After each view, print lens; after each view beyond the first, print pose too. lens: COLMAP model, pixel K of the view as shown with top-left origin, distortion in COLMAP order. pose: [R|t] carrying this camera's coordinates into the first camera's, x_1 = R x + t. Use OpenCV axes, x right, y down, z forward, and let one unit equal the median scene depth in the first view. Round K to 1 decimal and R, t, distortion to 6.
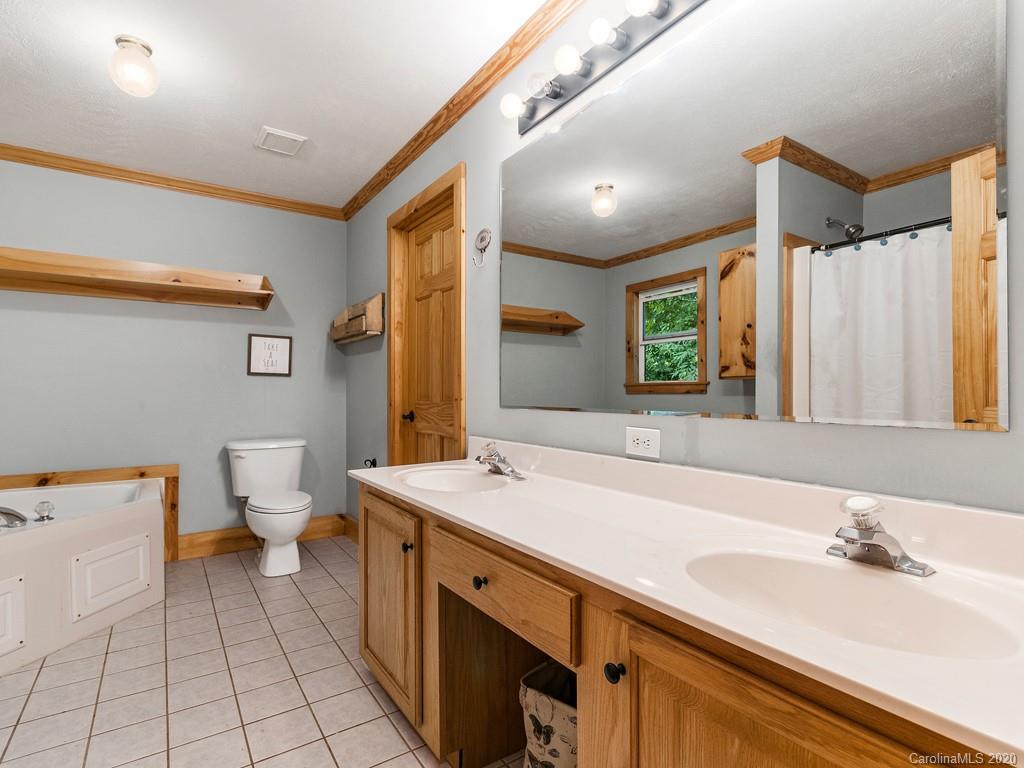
lens RADIAL K [[523.1, 0, 511.8], [0, 523.1, 388.2], [0, 0, 1]] dist [0.028428, -0.000786]
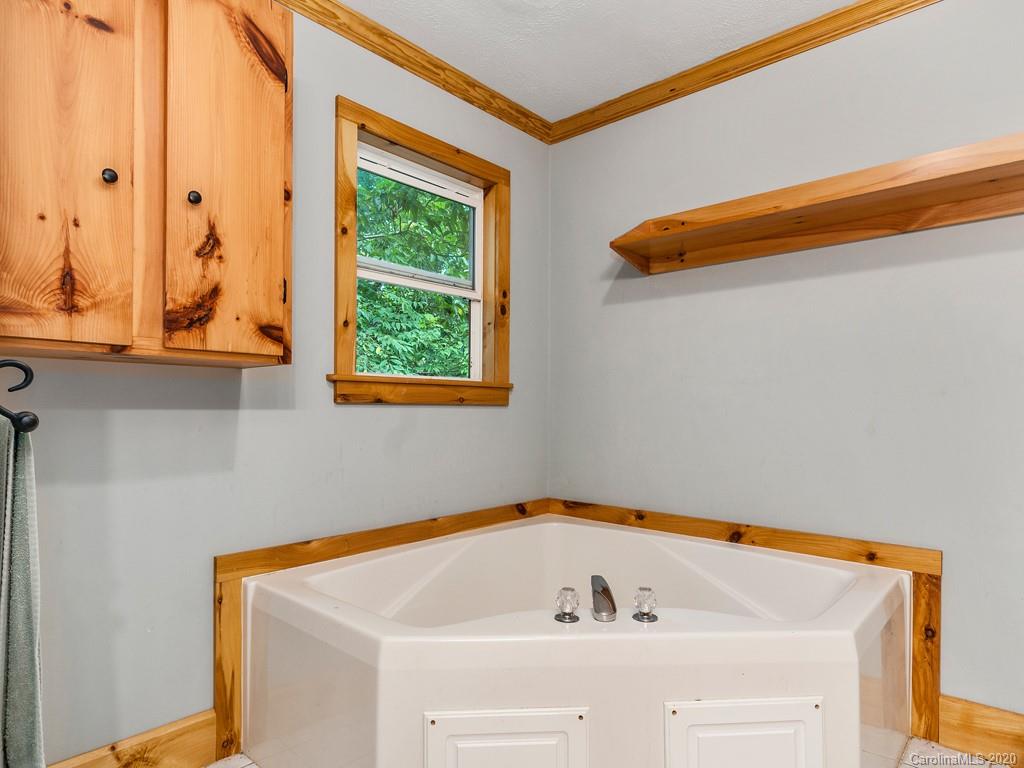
lens RADIAL K [[588.5, 0, 498.2], [0, 588.5, 408.1], [0, 0, 1]] dist [-0.000137, -0.000074]
pose [[0.223554, 0.007598, -0.974662, -0.190020], [-0.000238, 0.999970, 0.007740, 0.004235], [0.974692, -0.001499, 0.223549, 0.487106]]
